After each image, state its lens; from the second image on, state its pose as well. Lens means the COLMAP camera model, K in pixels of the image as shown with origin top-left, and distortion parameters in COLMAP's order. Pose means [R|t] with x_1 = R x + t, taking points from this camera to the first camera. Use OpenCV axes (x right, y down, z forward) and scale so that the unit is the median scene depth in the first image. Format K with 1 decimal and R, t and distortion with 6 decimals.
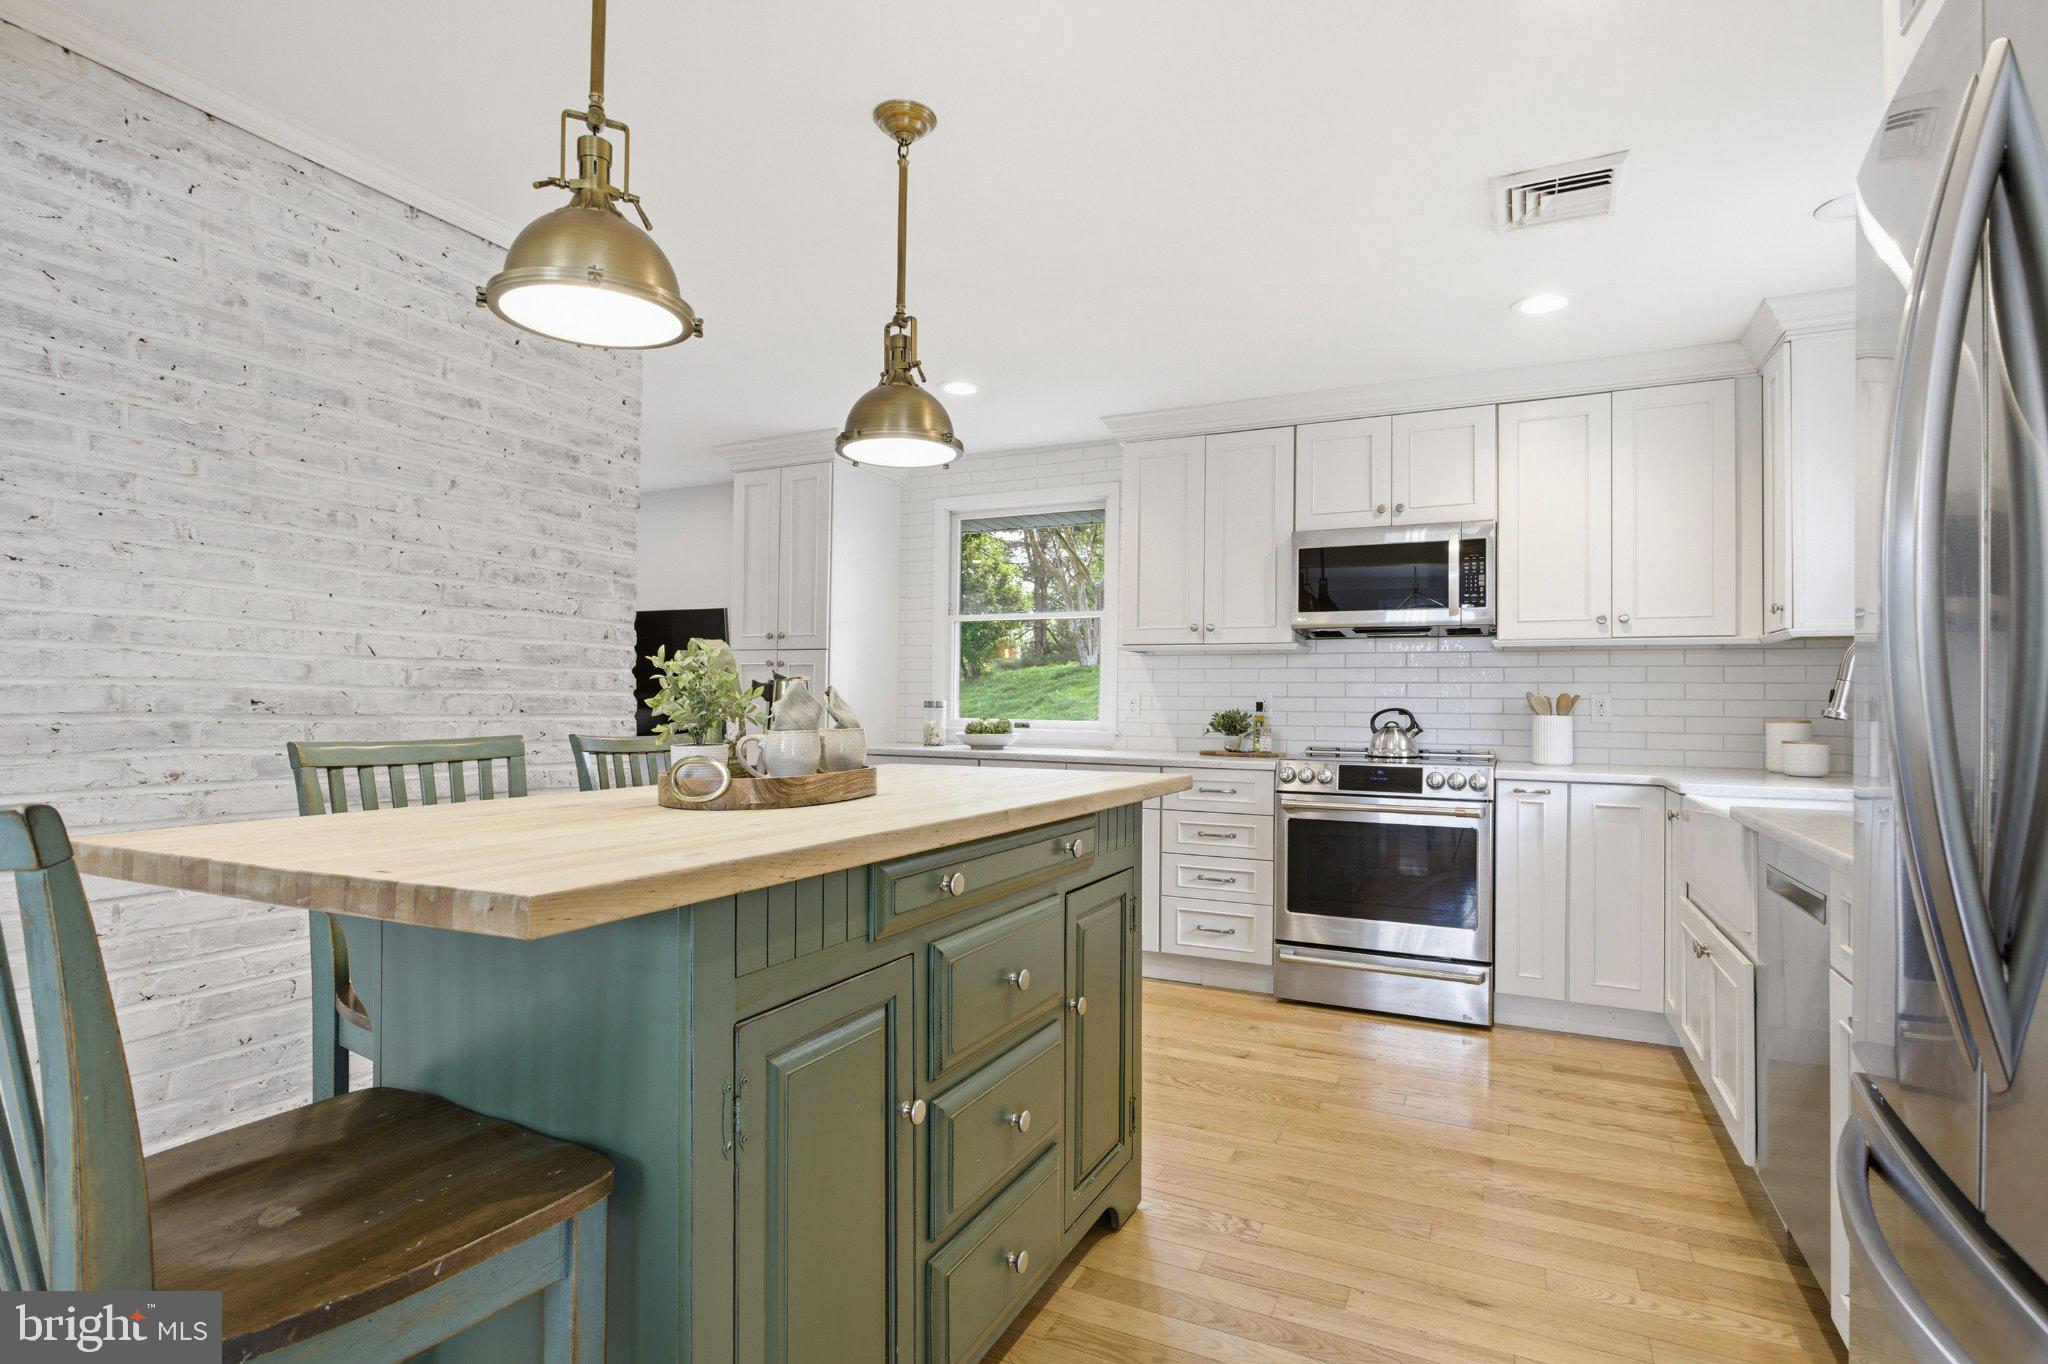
lens RADIAL K [[983.6, 0, 1026.5], [0, 983.6, 689.0], [0, 0, 1]] dist [-0.013490, 0.004052]
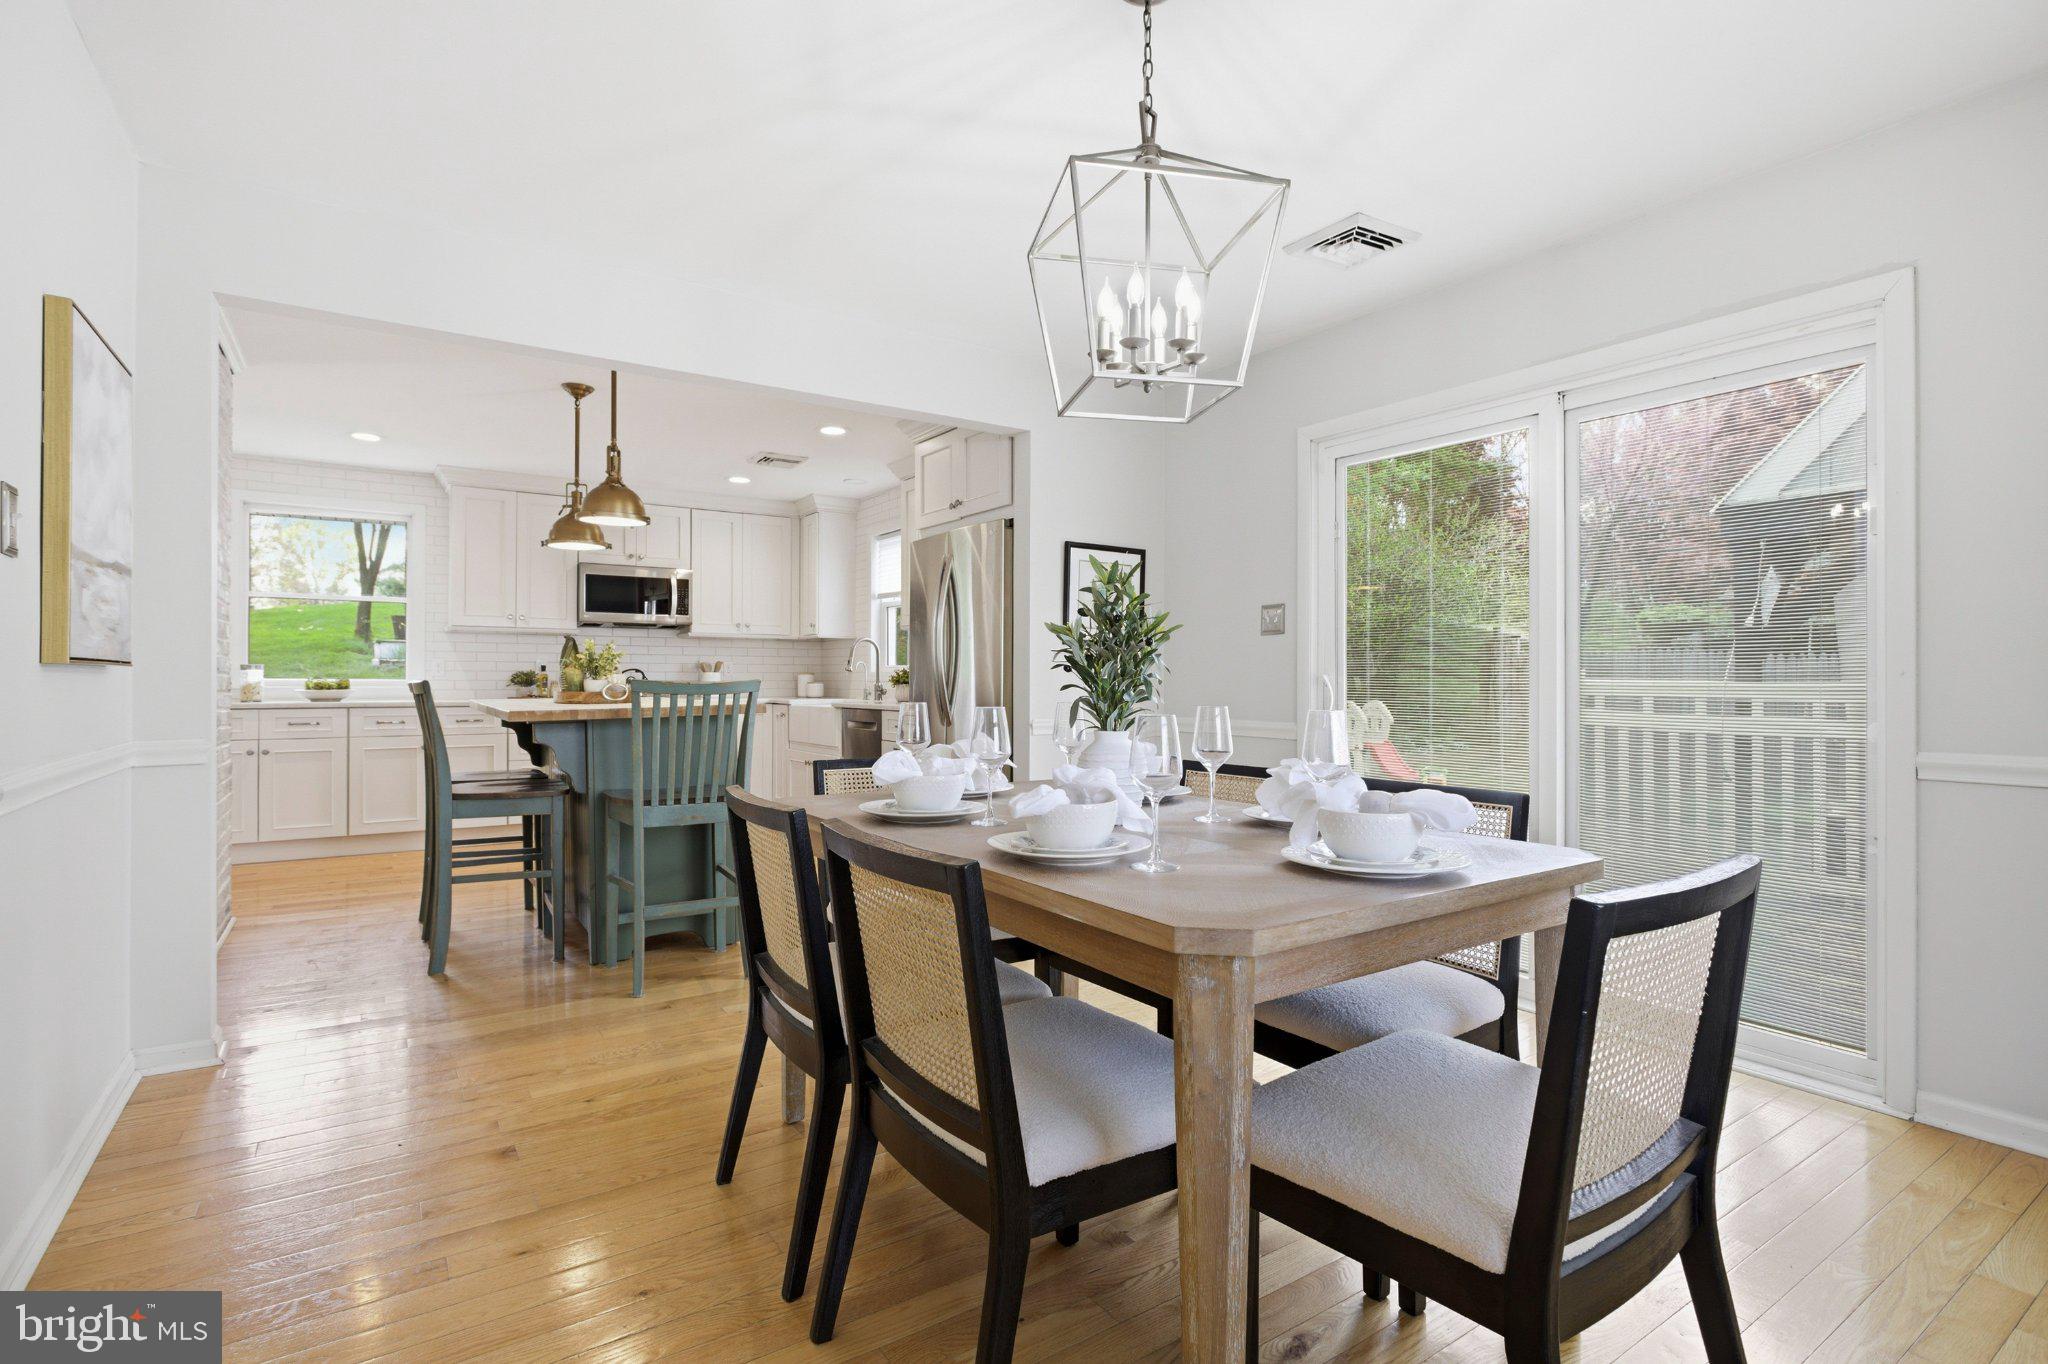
lens RADIAL K [[983.6, 0, 1033.7], [0, 983.6, 667.9], [0, 0, 1]] dist [-0.013490, 0.004052]
pose [[0.490793, 0.000661, 0.871276, -0.862195], [-0.009292, 0.999947, 0.004476, 0.003410], [-0.871227, -0.010292, 0.490773, -0.522438]]
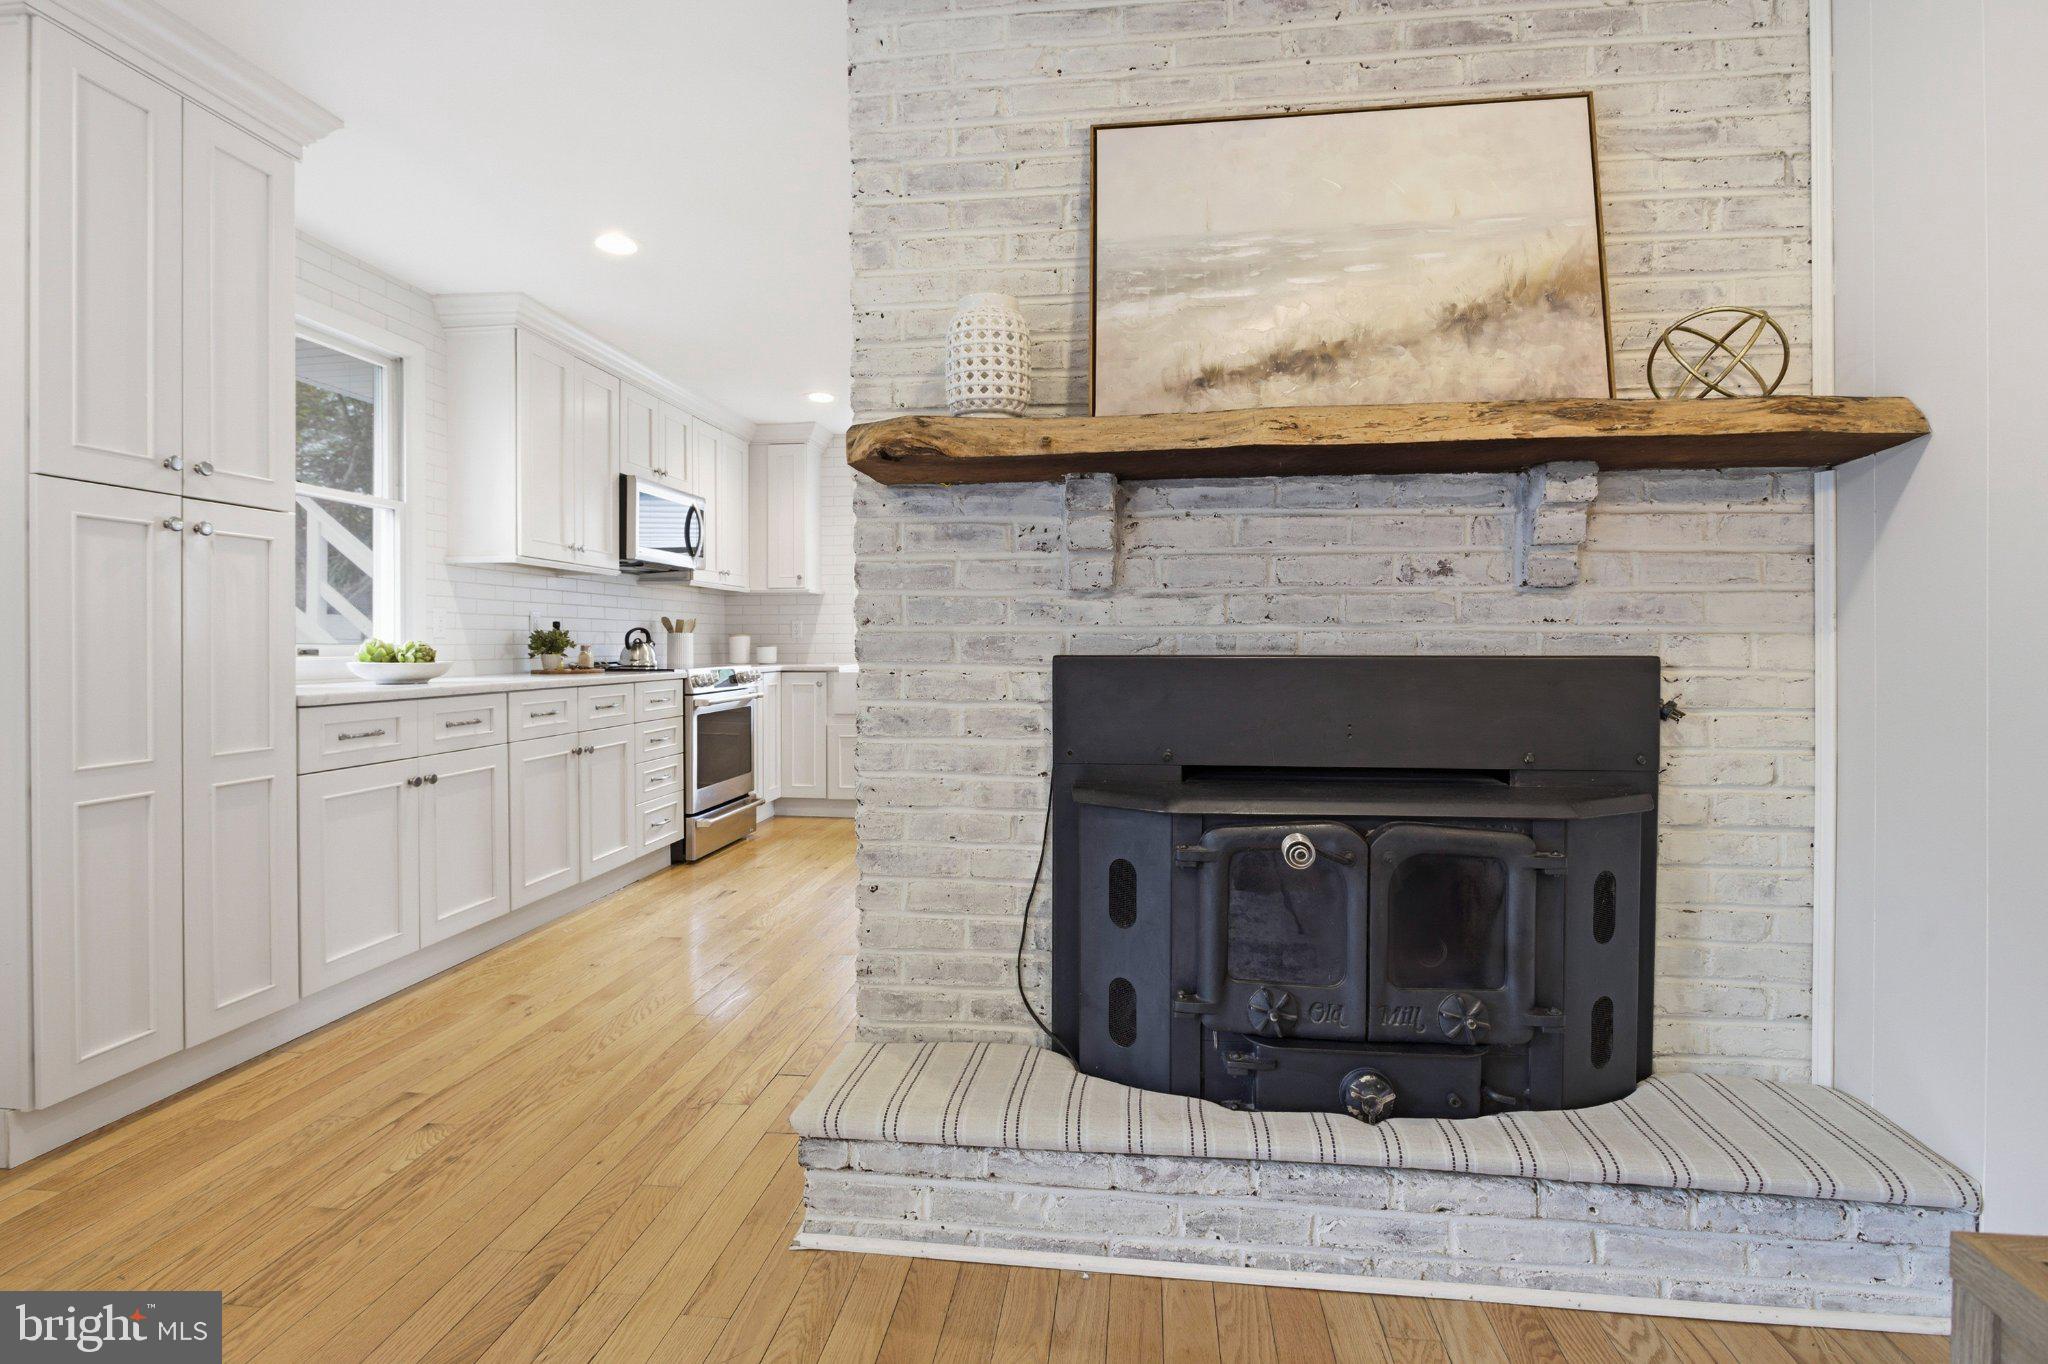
lens RADIAL K [[983.6, 0, 1026.2], [0, 983.6, 648.5], [0, 0, 1]] dist [-0.013490, 0.004052]
pose [[-0.325482, -0.017694, 0.945383, -1.051055], [-0.018997, 0.999745, 0.012171, 0.023028], [-0.945358, -0.013998, -0.325735, 1.008641]]
